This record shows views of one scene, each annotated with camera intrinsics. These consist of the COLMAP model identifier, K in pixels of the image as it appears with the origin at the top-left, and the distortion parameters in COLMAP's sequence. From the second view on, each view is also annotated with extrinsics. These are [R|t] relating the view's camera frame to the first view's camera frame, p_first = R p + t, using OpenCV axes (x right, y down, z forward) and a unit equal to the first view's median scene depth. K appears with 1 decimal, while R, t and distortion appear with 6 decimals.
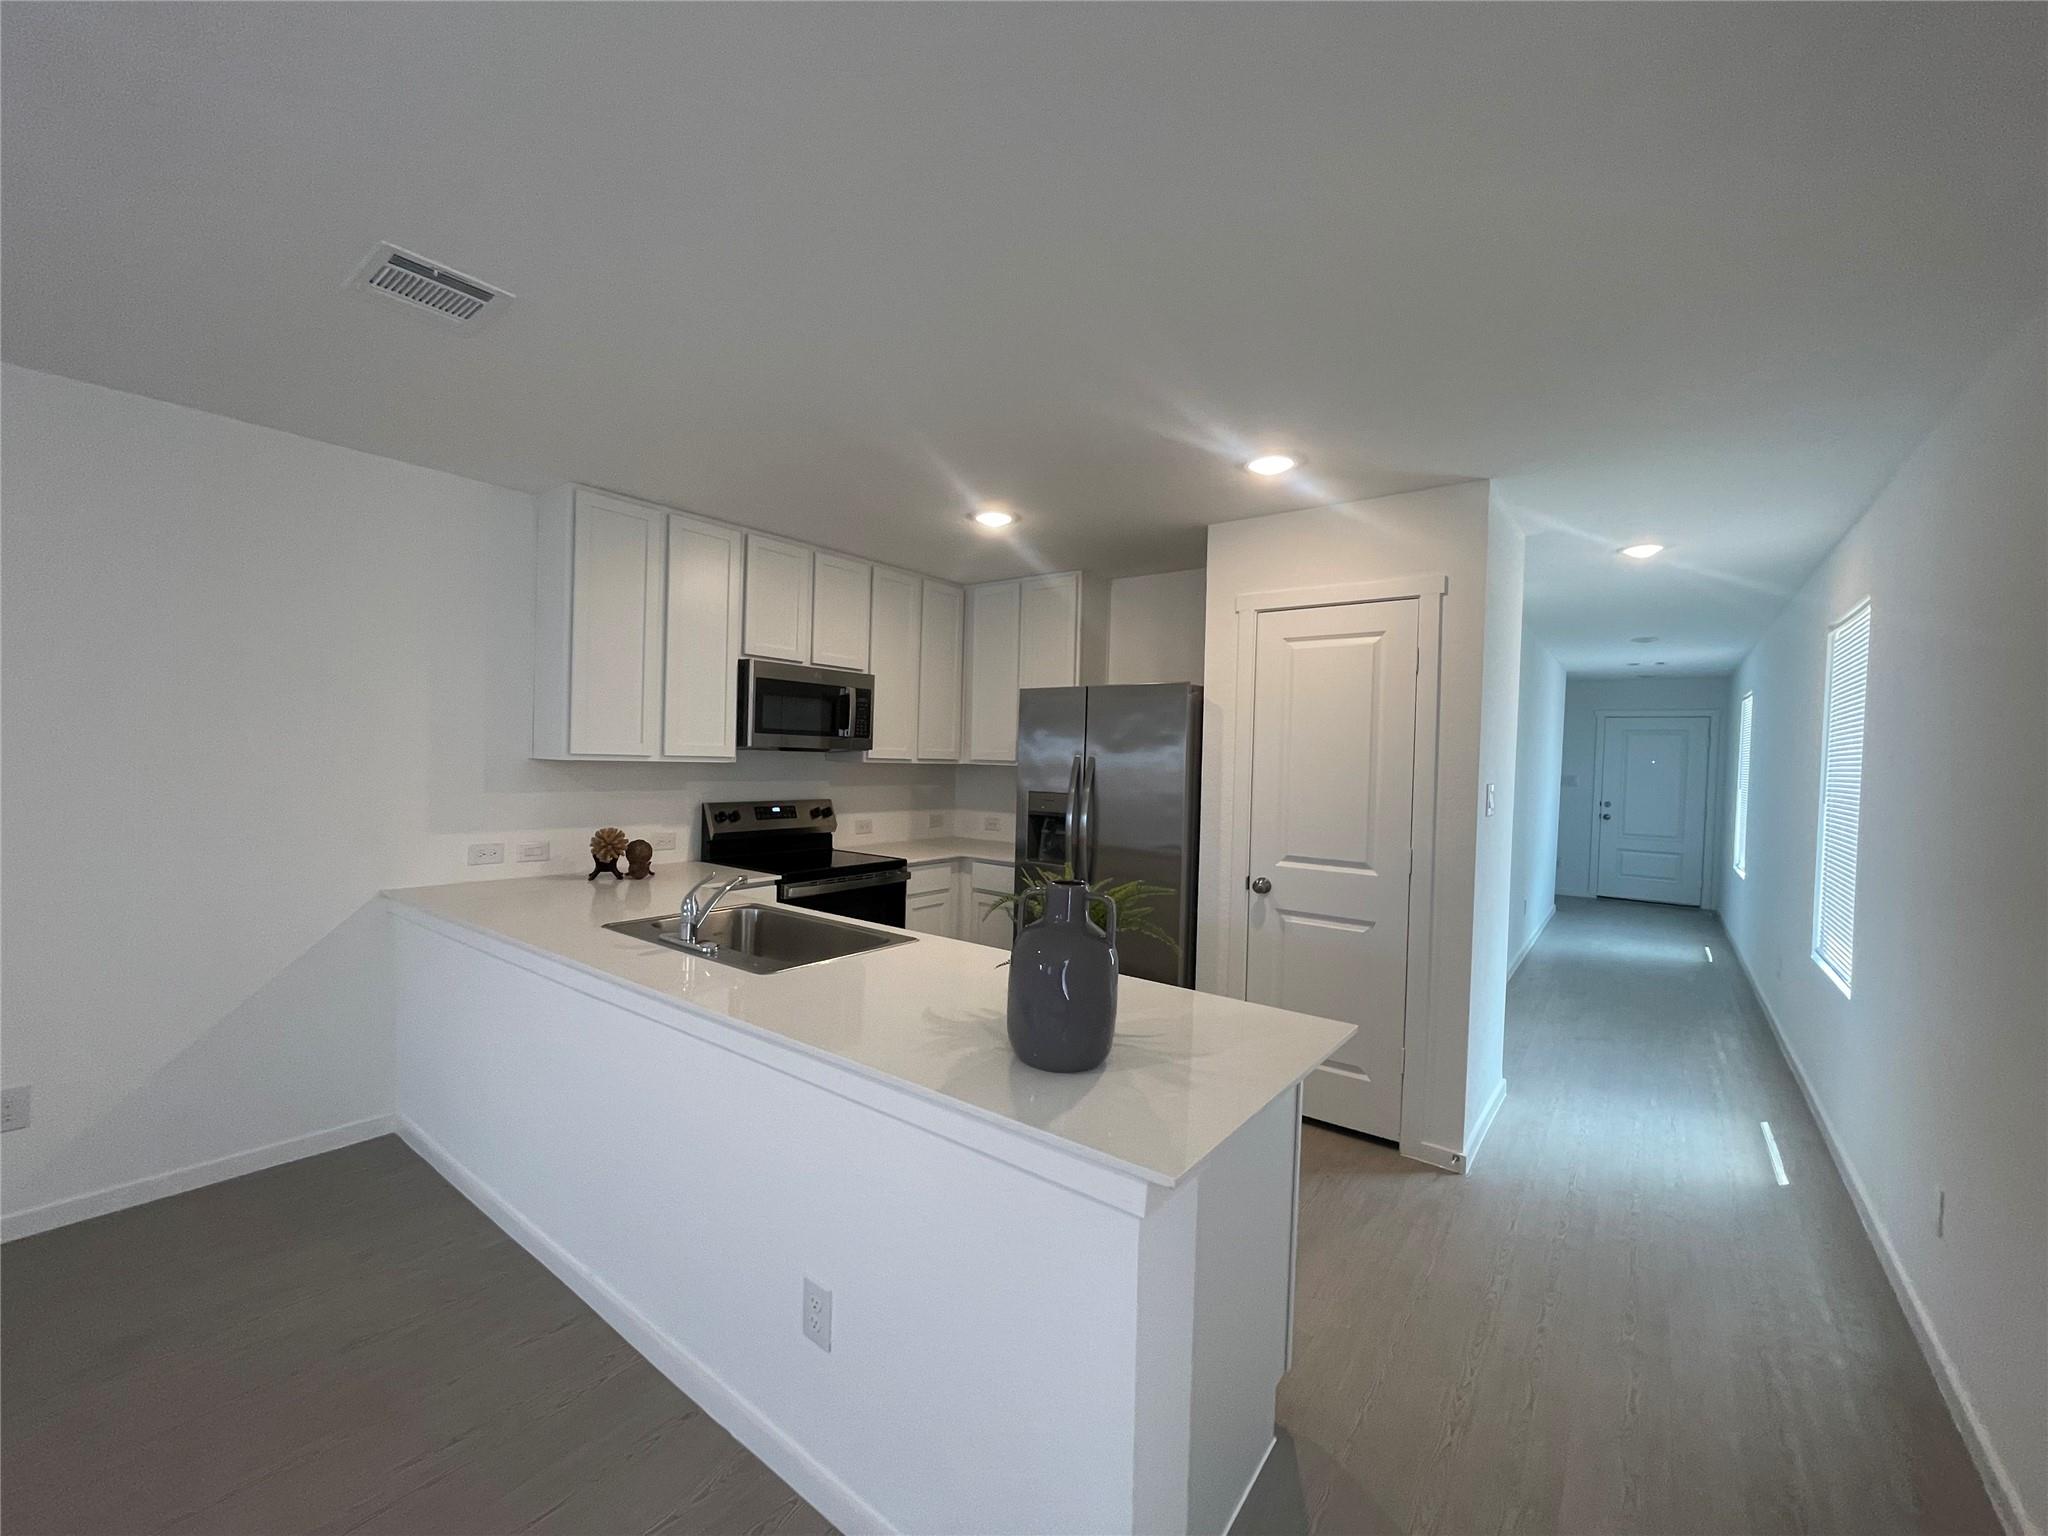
lens RADIAL K [[832.1, 0, 1015.2], [0, 832.1, 778.9], [0, 0, 1]] dist [-0.015493, 0.007042]
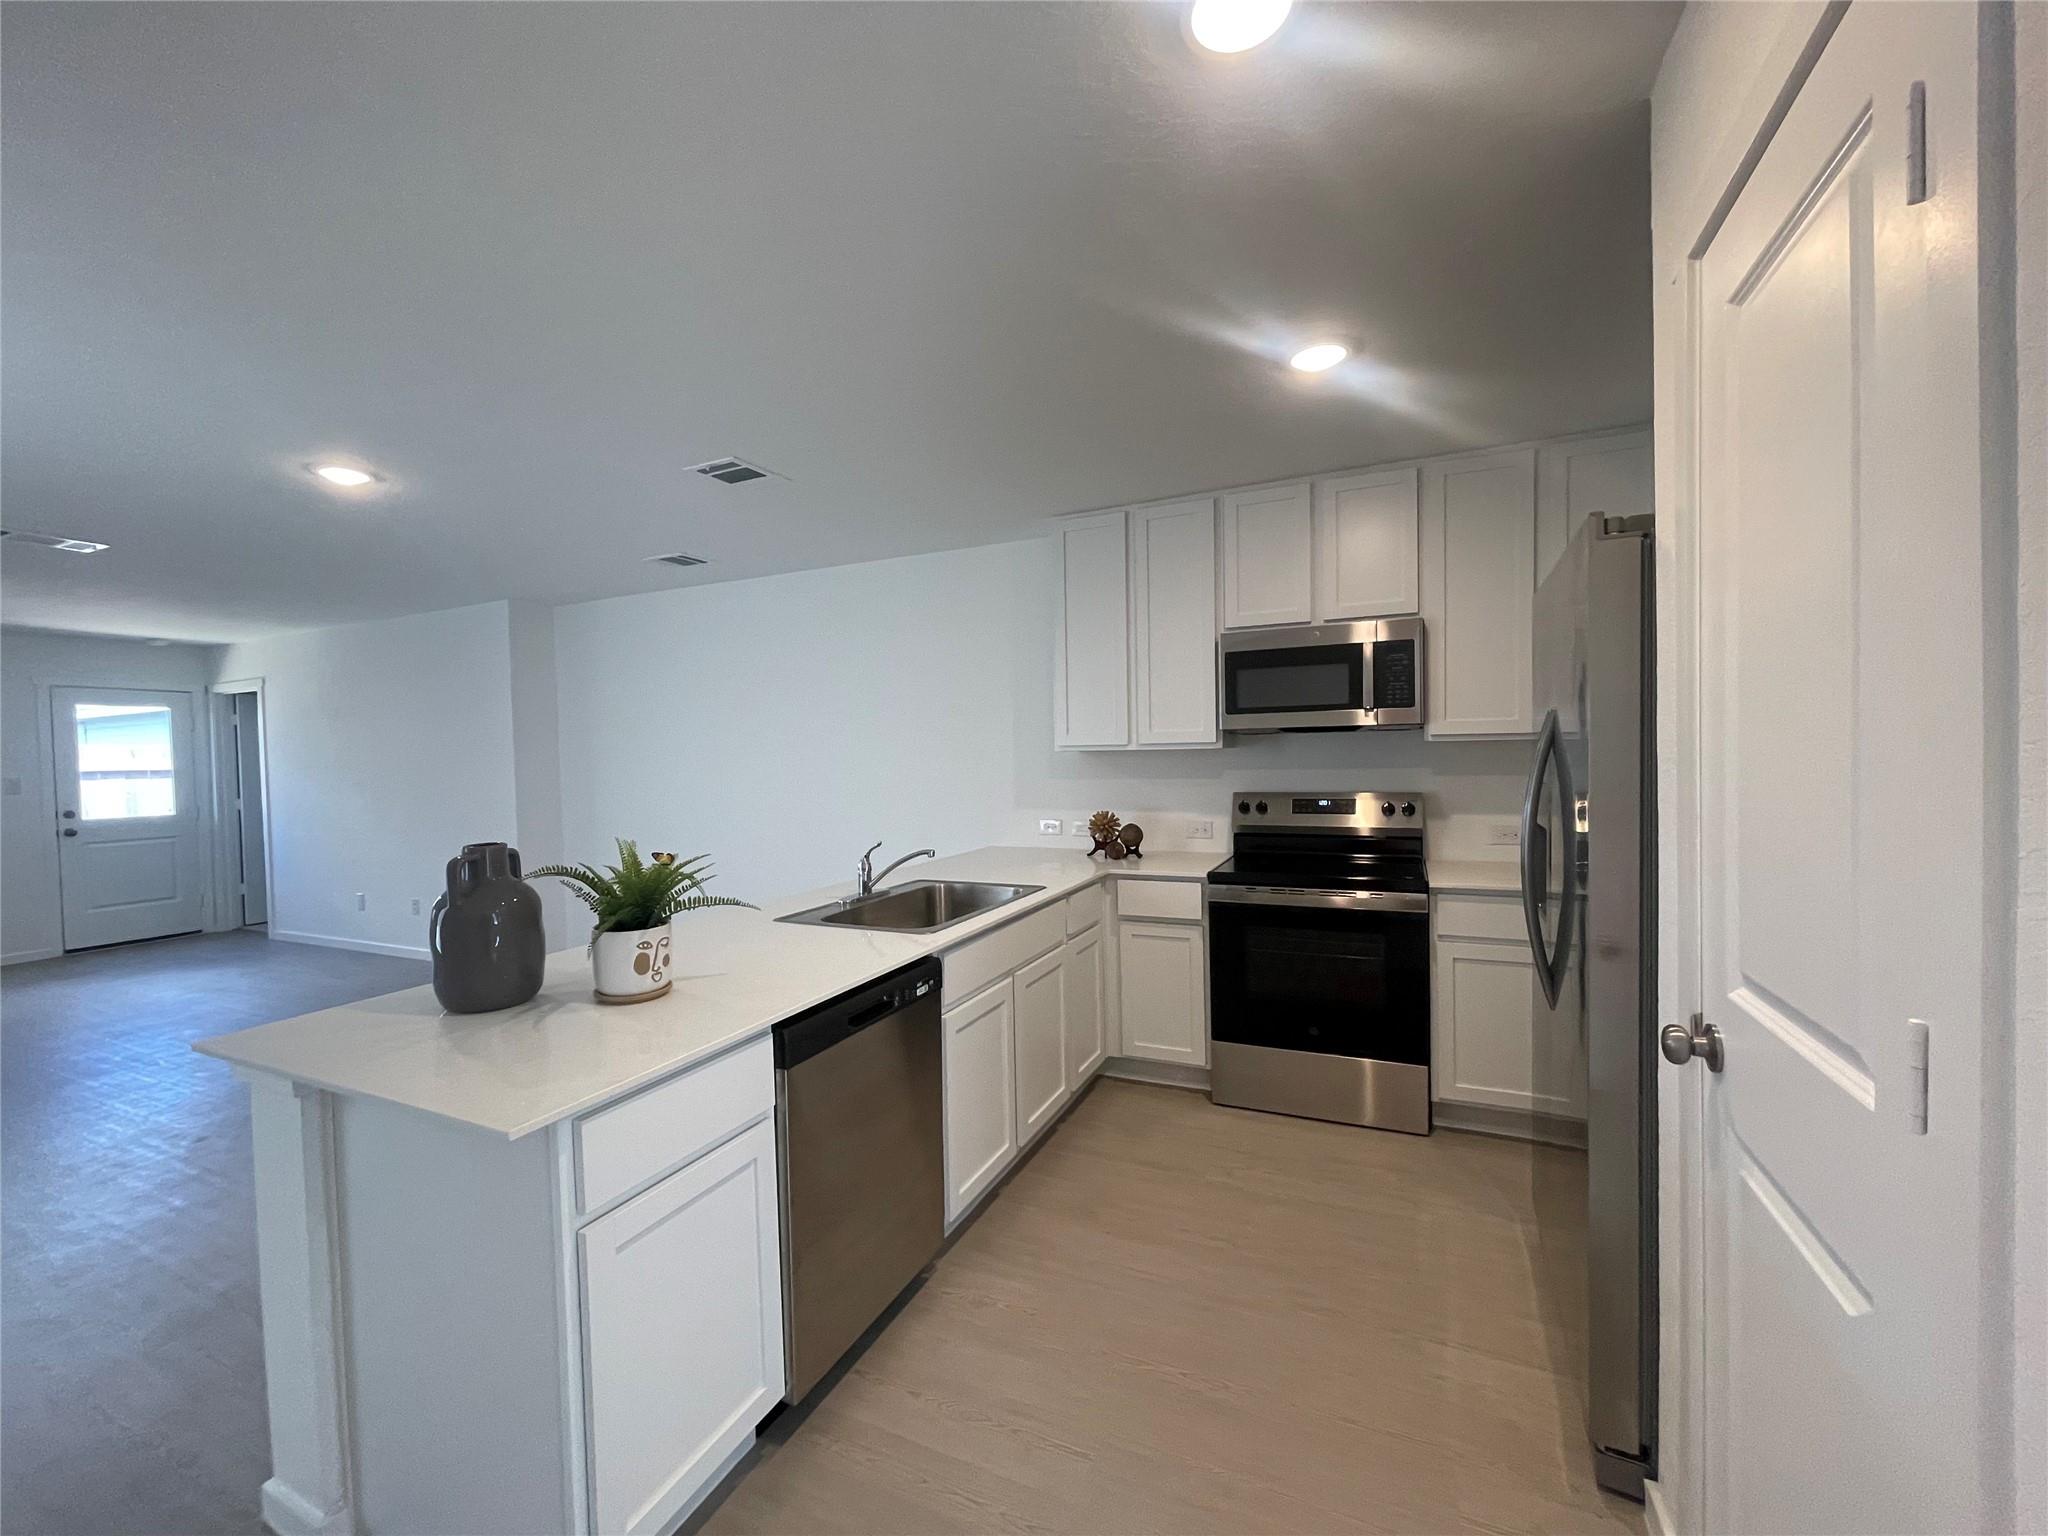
lens RADIAL K [[832.1, 0, 1015.2], [0, 832.1, 778.9], [0, 0, 1]] dist [-0.015493, 0.007042]
pose [[0.214942, -0.004208, -0.976618, 0.507094], [0.002177, 0.999990, -0.003829, 0.017254], [0.976624, -0.001303, 0.214949, 0.571238]]
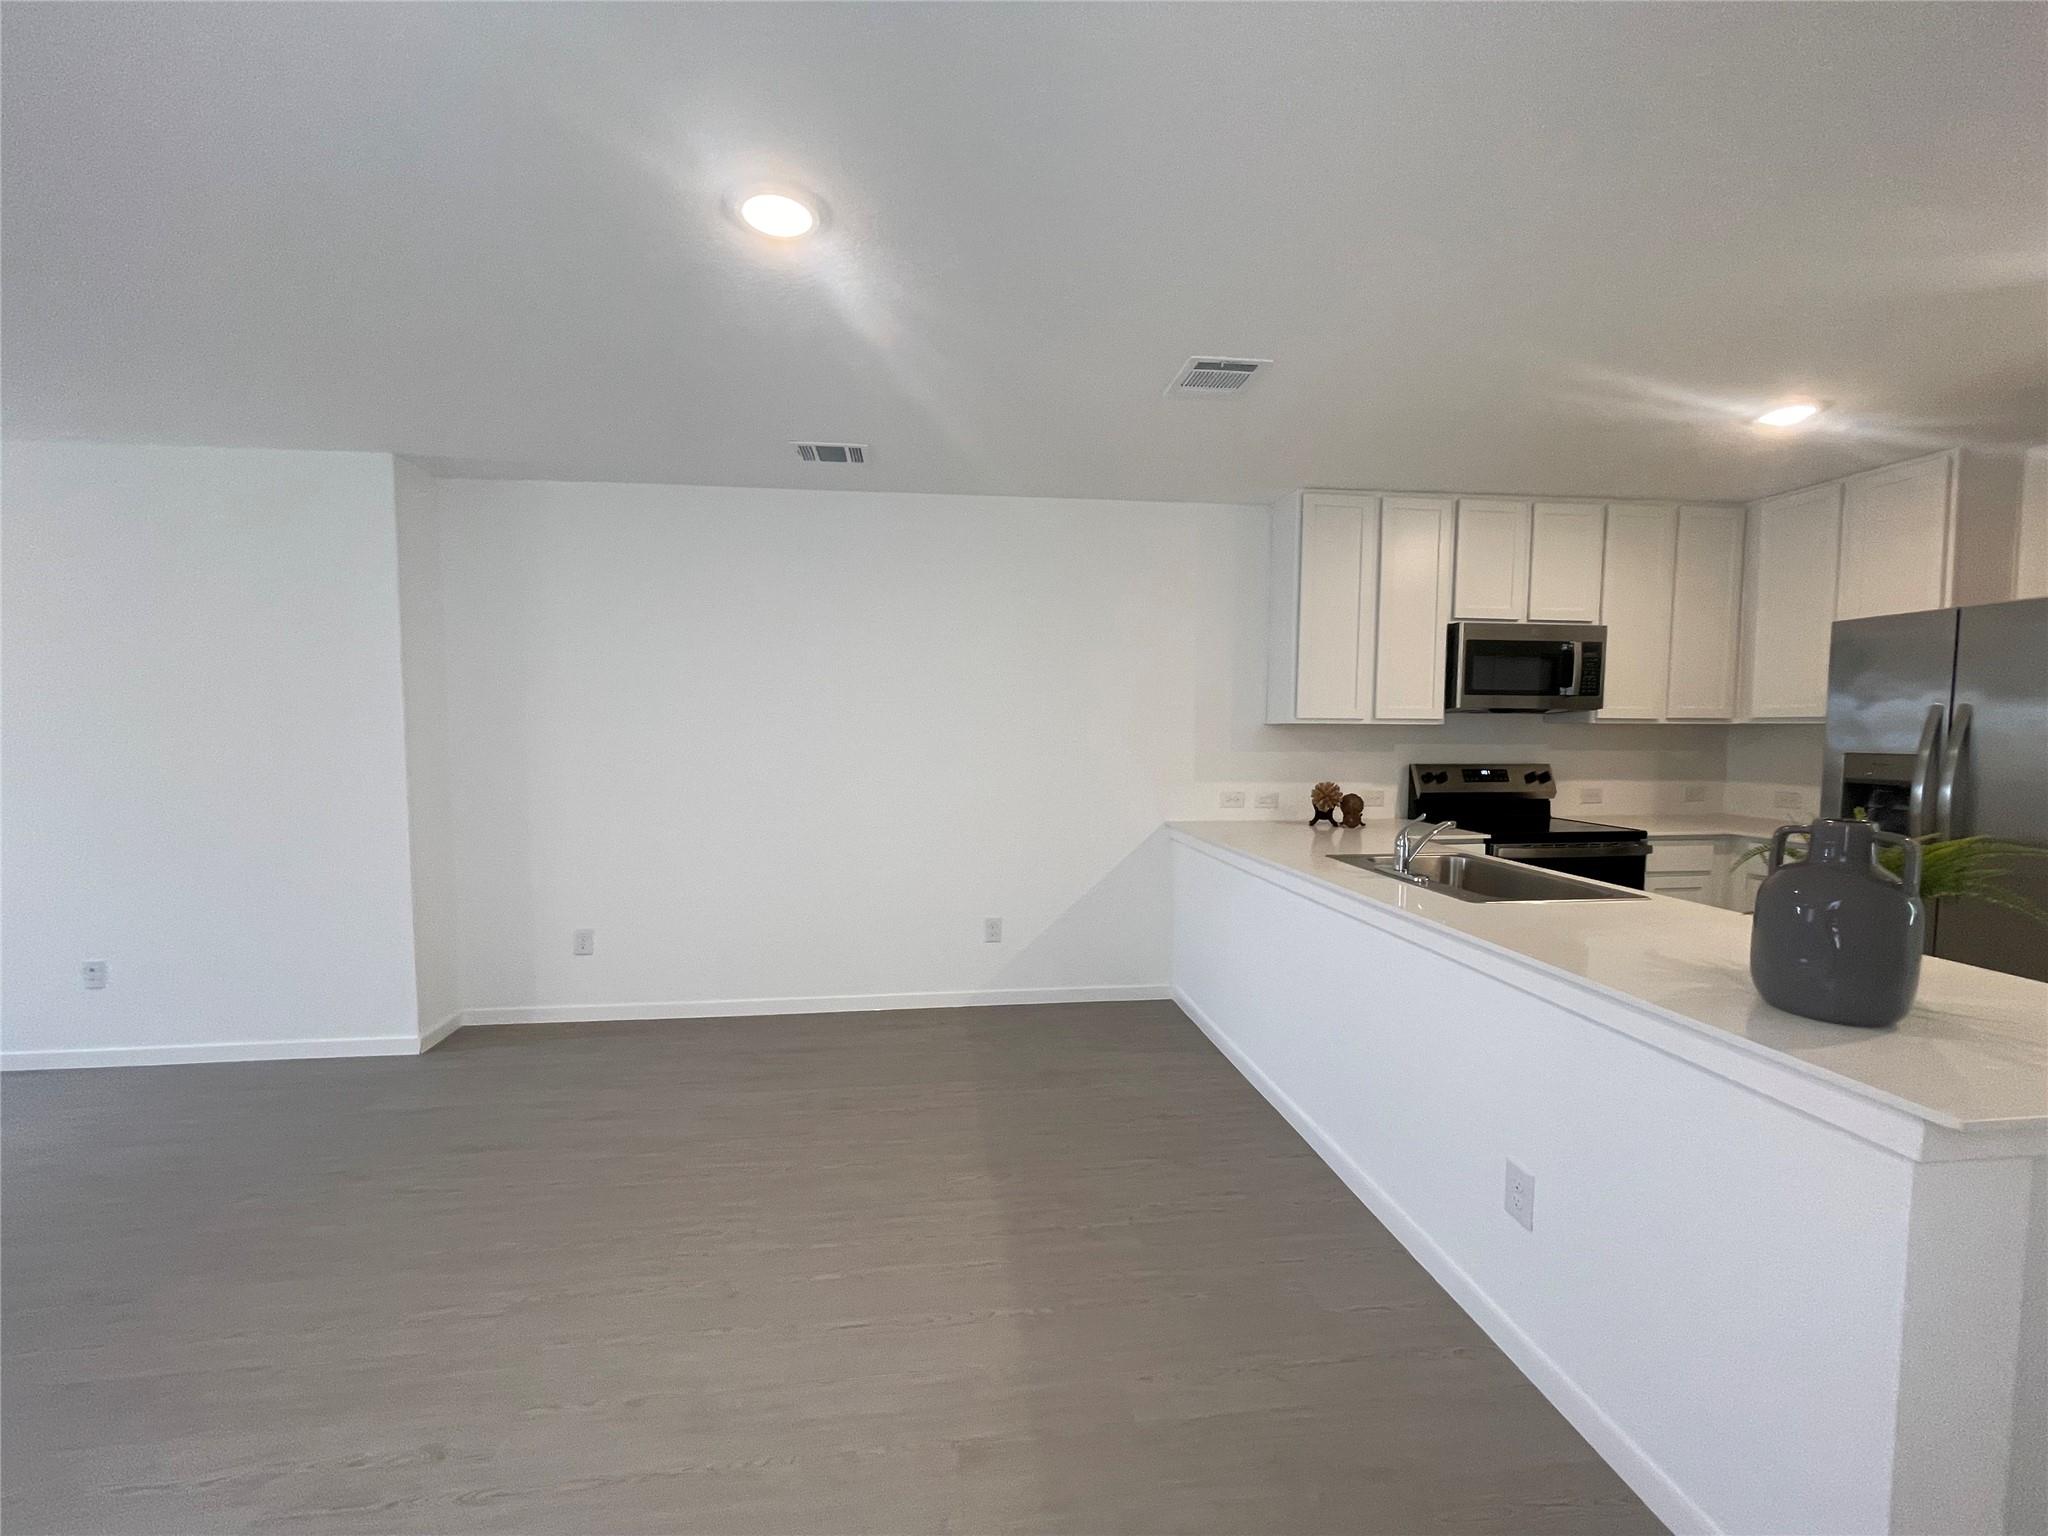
lens RADIAL K [[832.1, 0, 1015.2], [0, 832.1, 778.9], [0, 0, 1]] dist [-0.015493, 0.007042]
pose [[0.700149, 0.018898, -0.713747, 0.028730], [-0.001592, 0.999689, 0.024906, 0.023277], [0.713995, -0.016302, 0.699961, -0.106587]]
